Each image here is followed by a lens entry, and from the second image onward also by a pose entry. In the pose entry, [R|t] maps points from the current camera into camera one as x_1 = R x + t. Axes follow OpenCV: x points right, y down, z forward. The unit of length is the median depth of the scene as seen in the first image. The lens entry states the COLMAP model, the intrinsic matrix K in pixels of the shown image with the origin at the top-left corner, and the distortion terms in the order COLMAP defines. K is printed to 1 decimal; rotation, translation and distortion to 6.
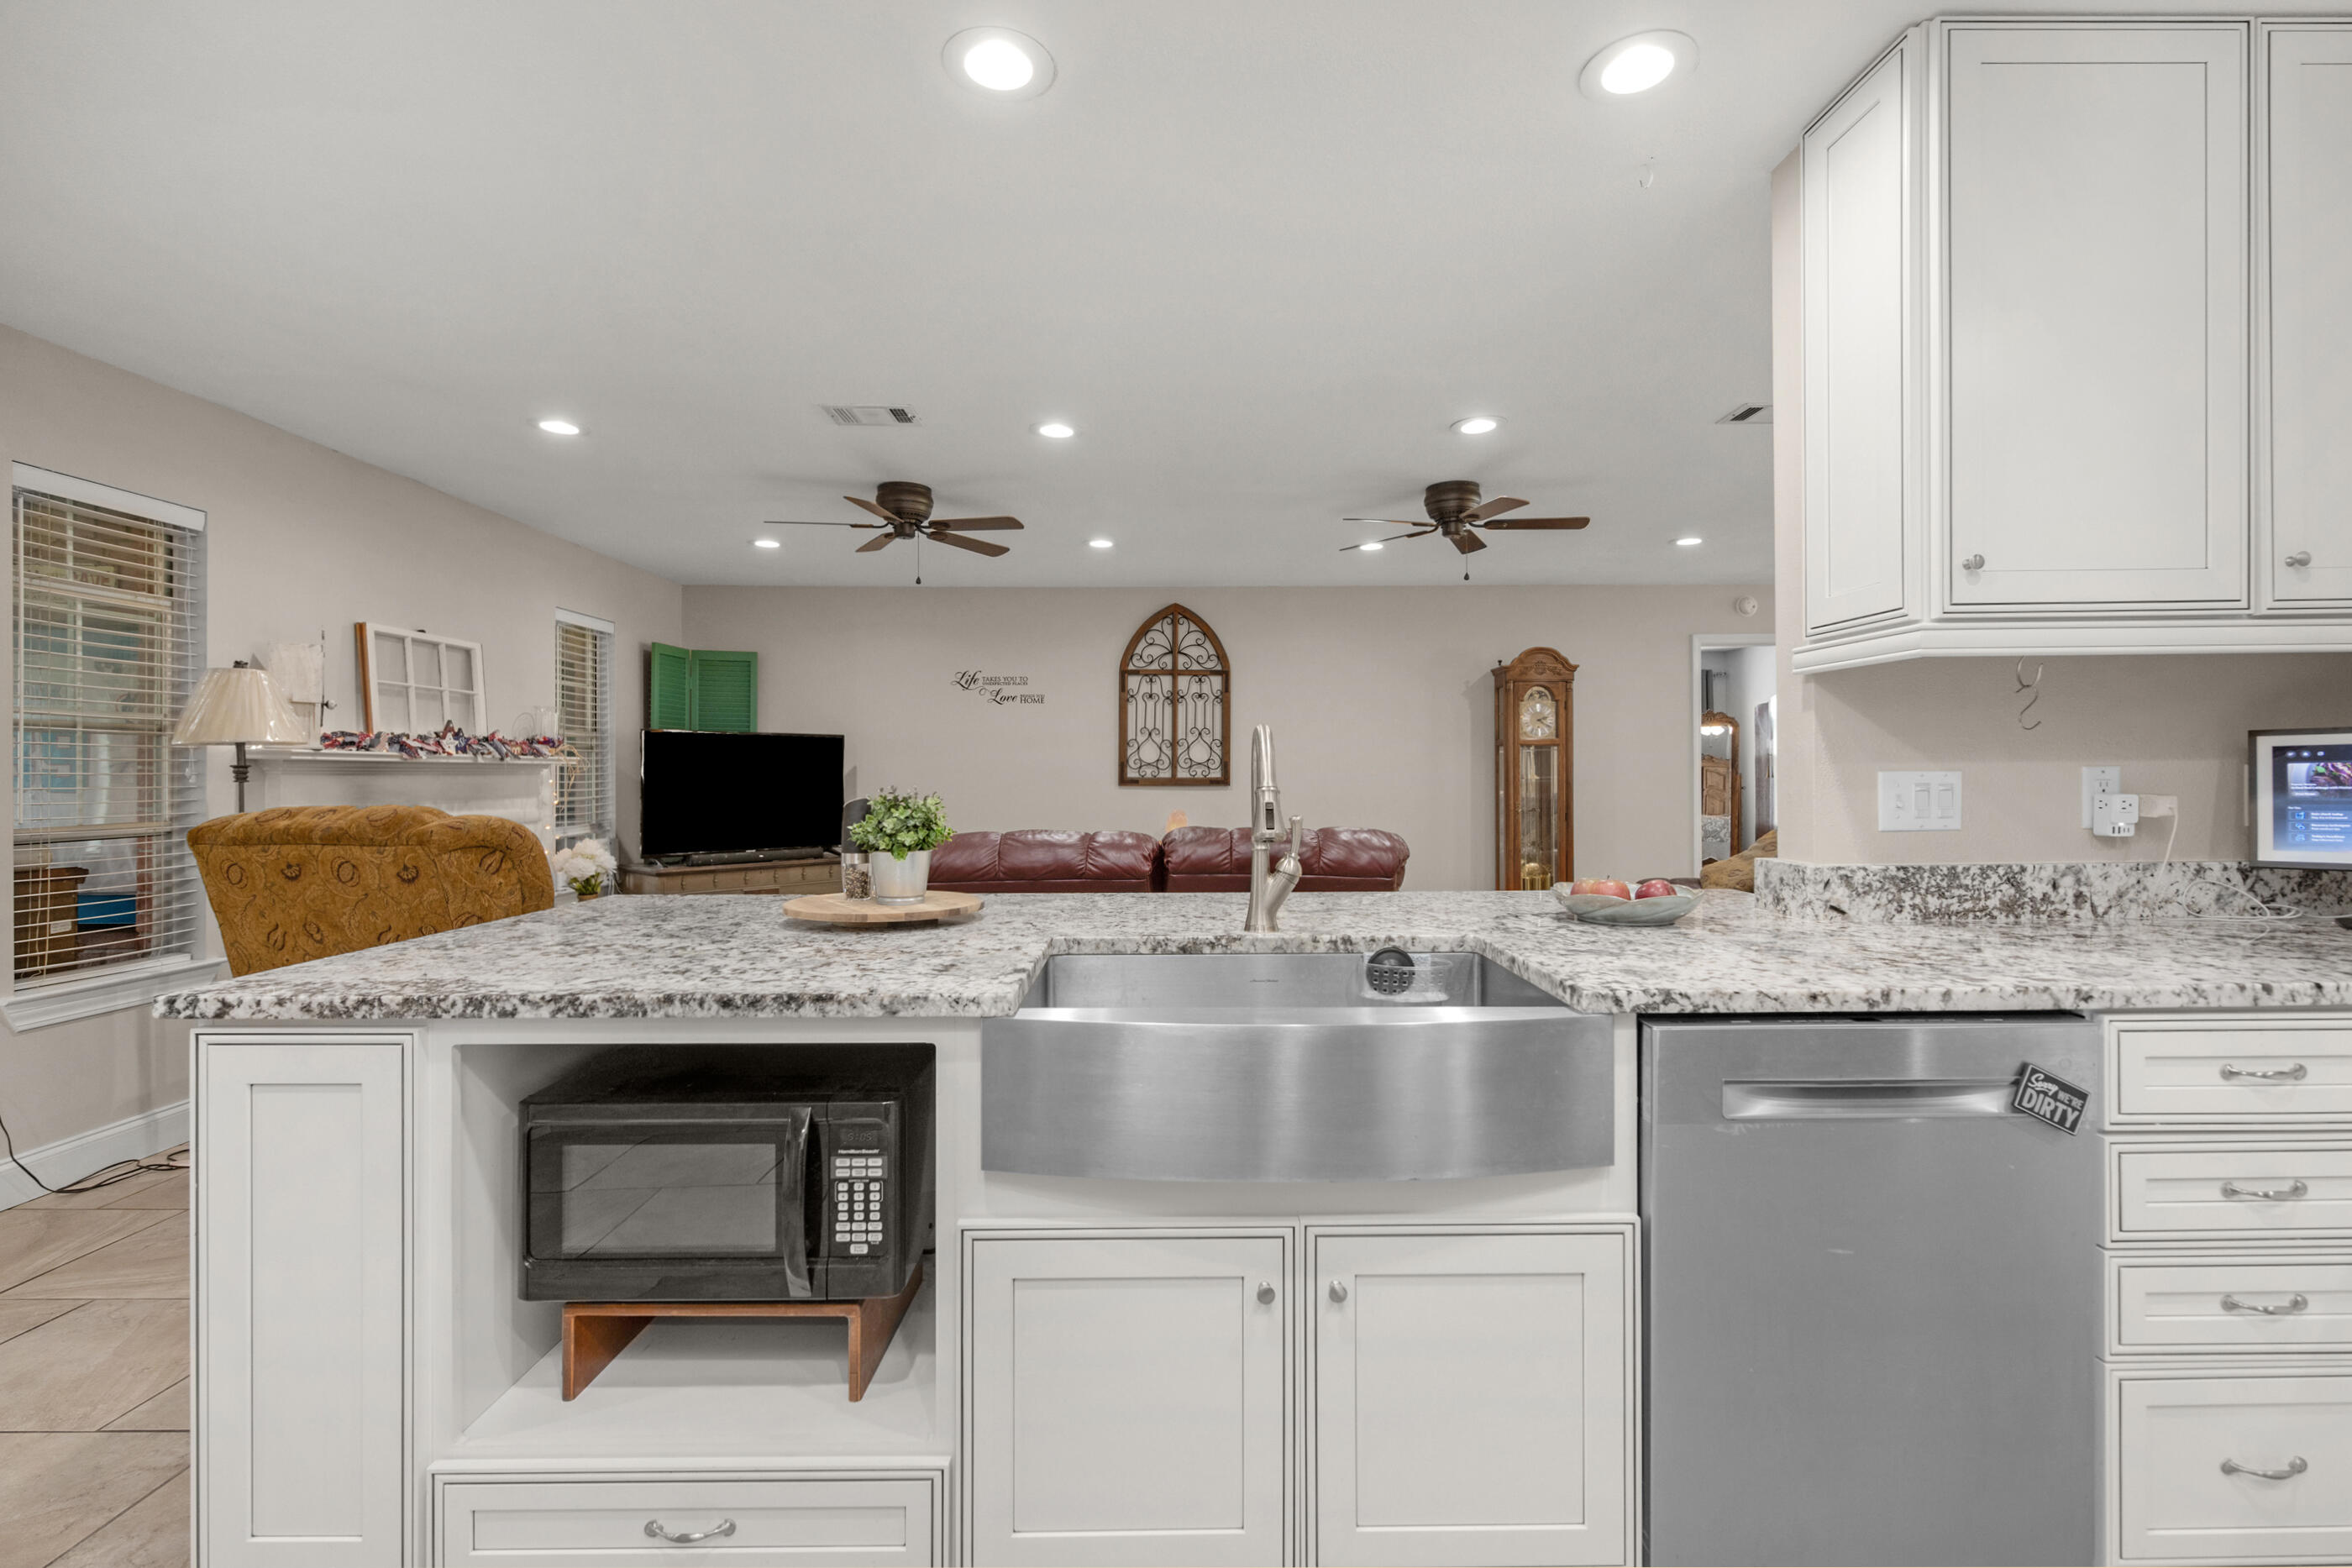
lens RADIAL K [[1052.5, 0, 1188.8], [0, 1052.5, 776.1], [0, 0, 1]] dist [-0.004557, -0.000626]
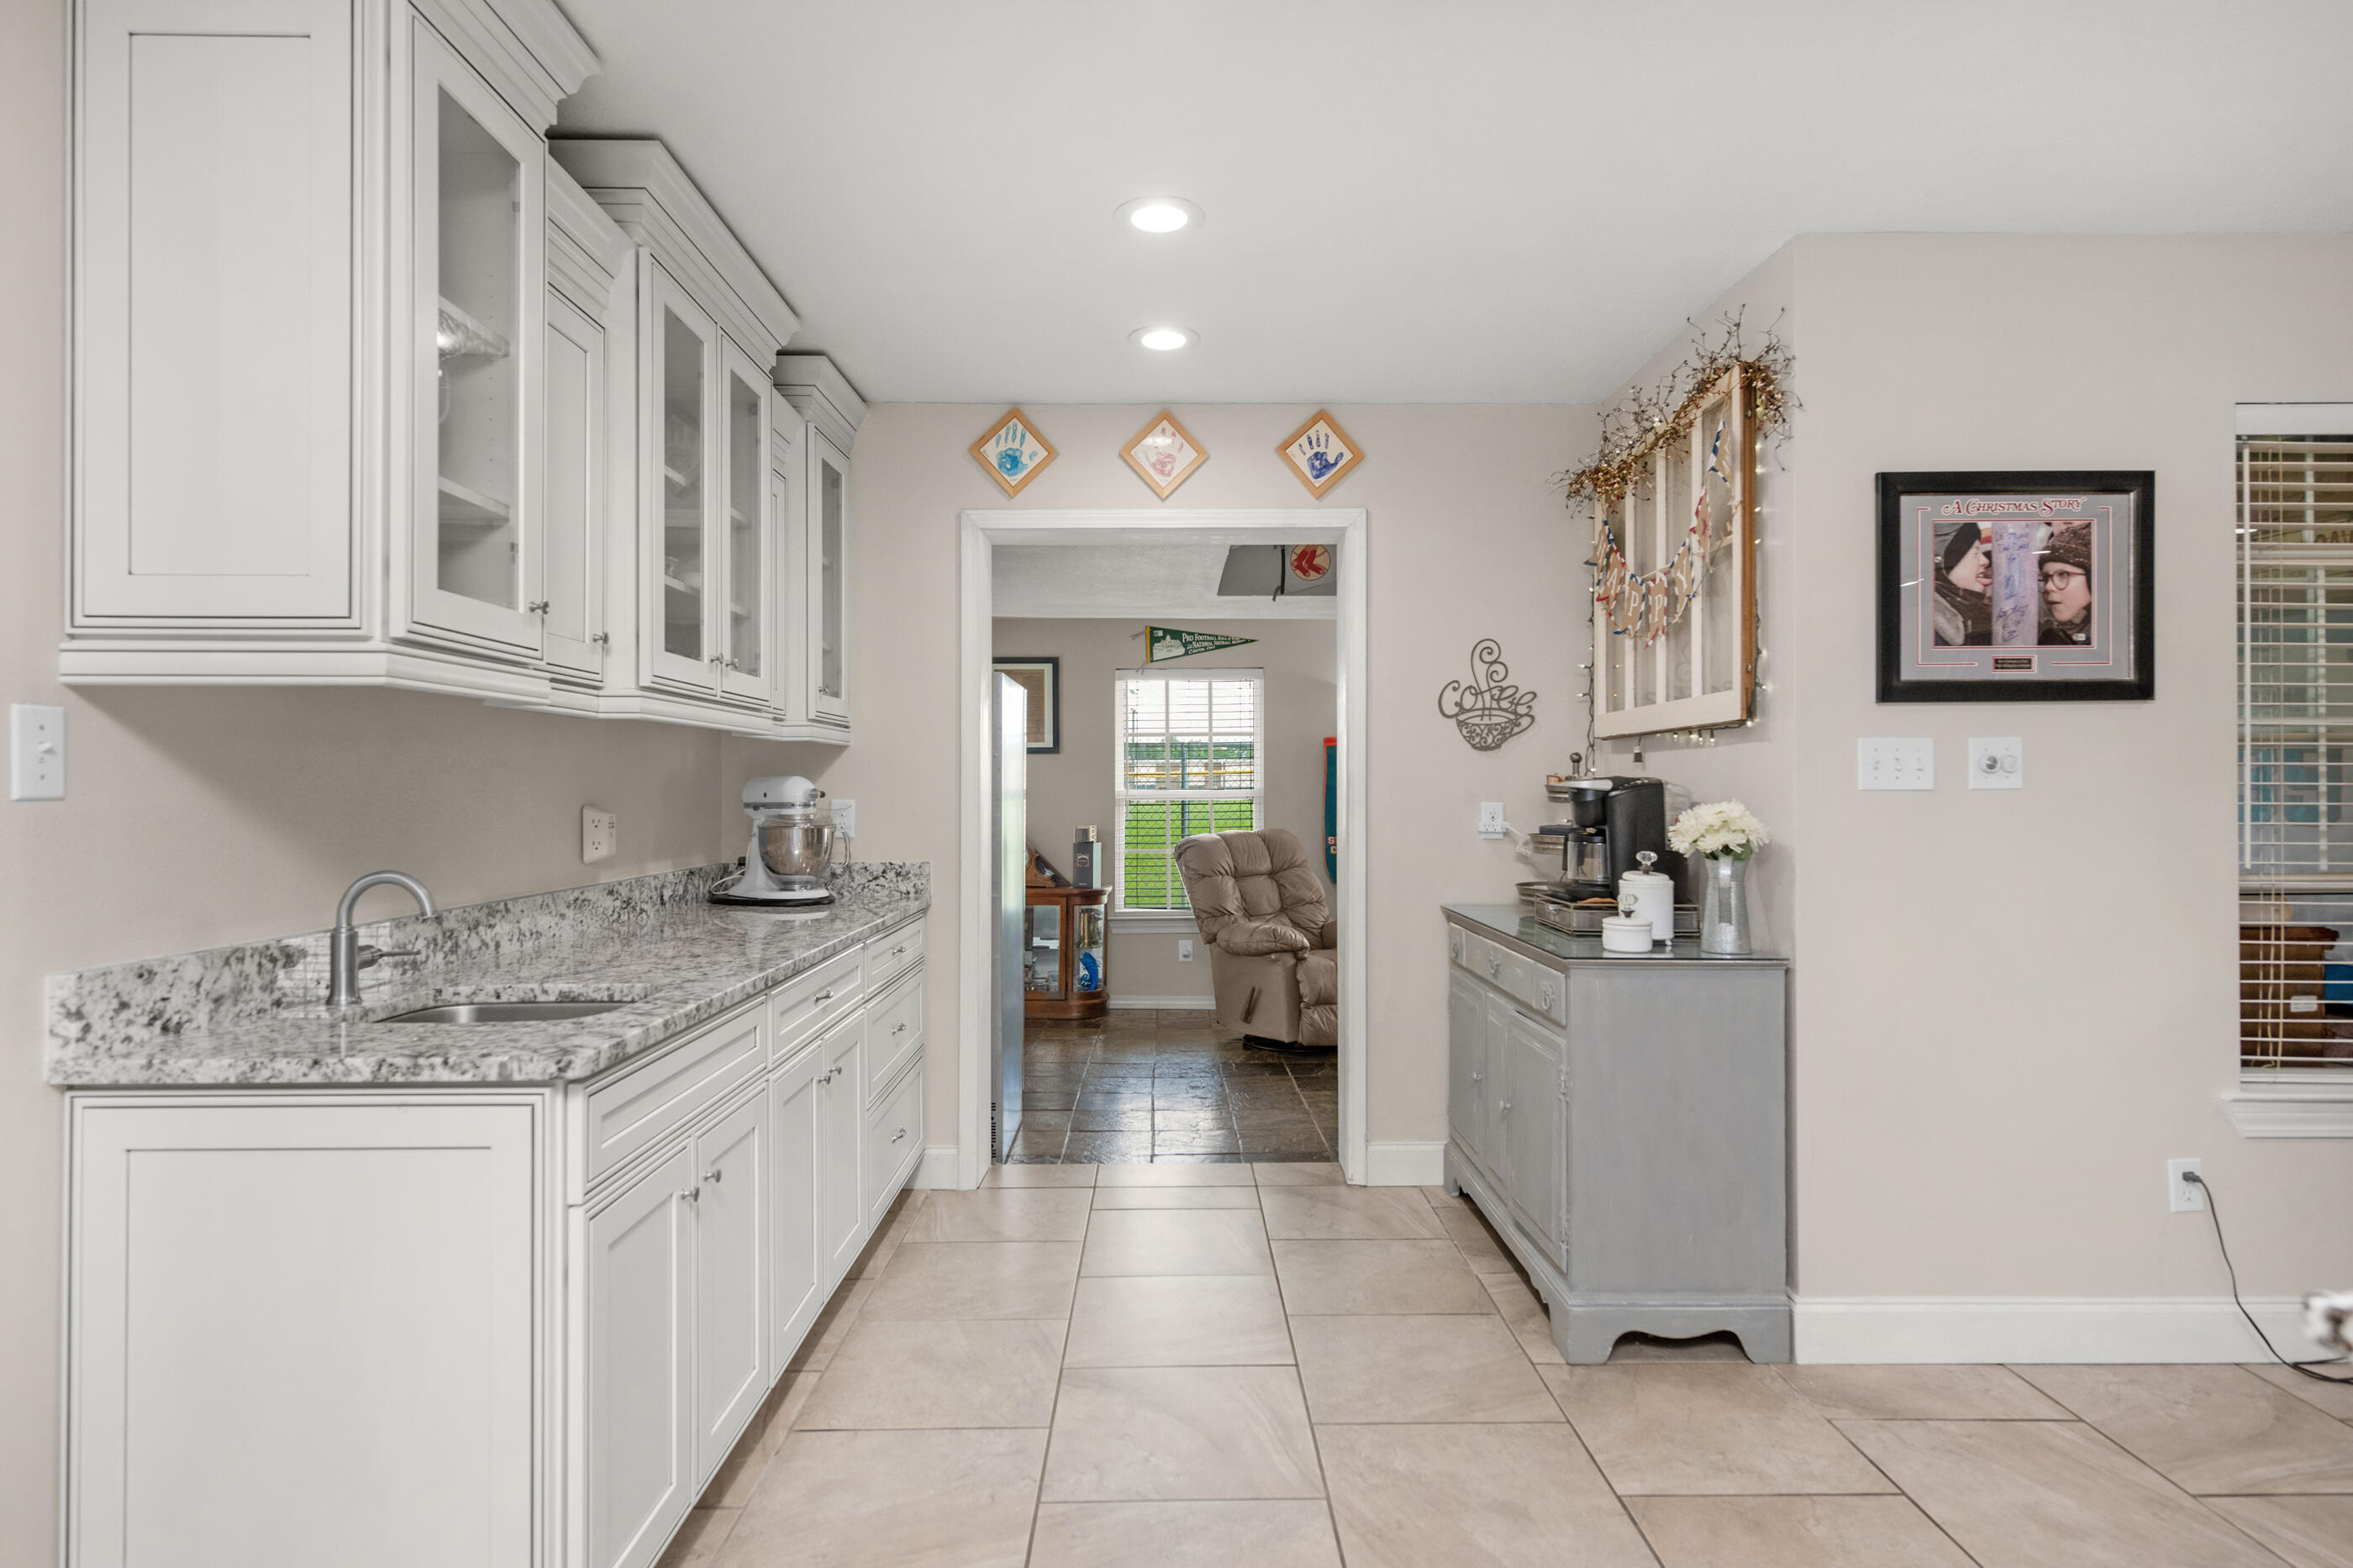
lens RADIAL K [[1267.0, 0, 1165.1], [0, 1267.0, 779.9], [0, 0, 1]] dist [0.015109, -0.000318]
pose [[-0.005411, -0.002738, -0.999982, -0.117899], [-0.001882, 0.999995, -0.002728, -0.011912], [0.999984, 0.001867, -0.005417, 0.146878]]
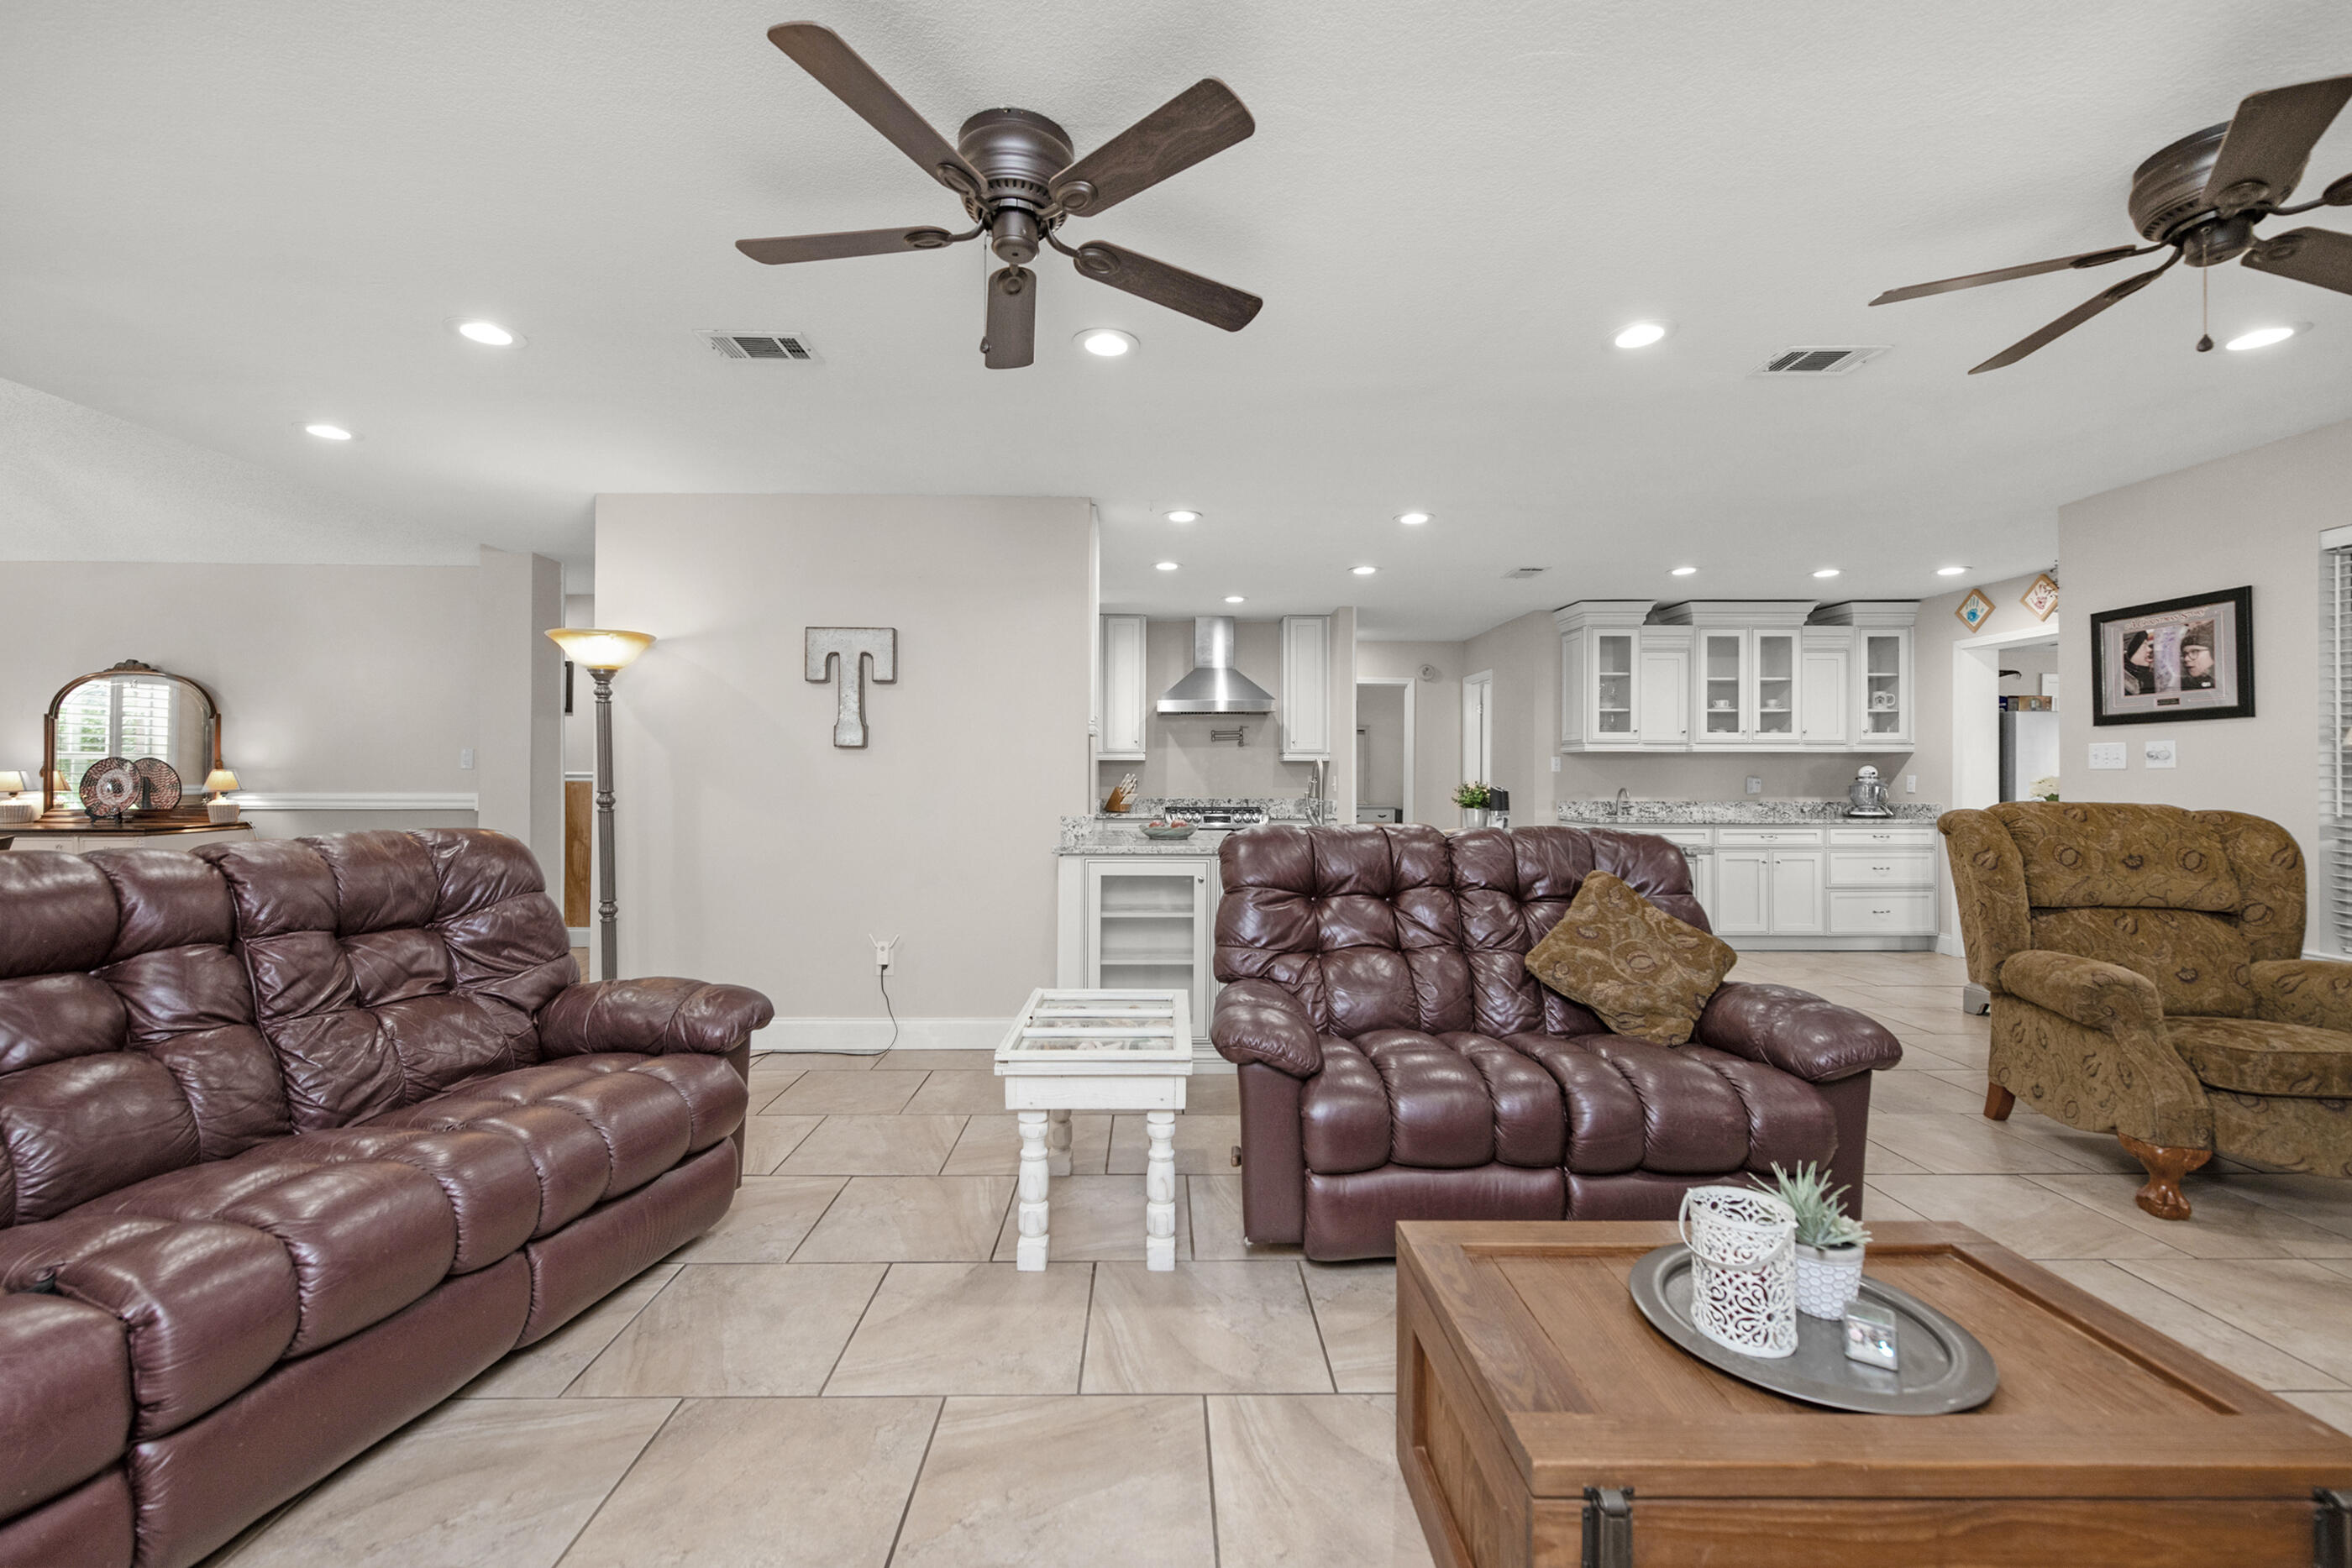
lens RADIAL K [[936.1, 0, 1182.2], [0, 936.1, 778.5], [0, 0, 1]] dist [0.002499, 0.000286]
pose [[-0.999970, 0.000592, -0.007693, 0.189225], [0.000537, 0.999975, 0.007110, -0.006753], [0.007697, 0.007106, -0.999945, 1.493820]]
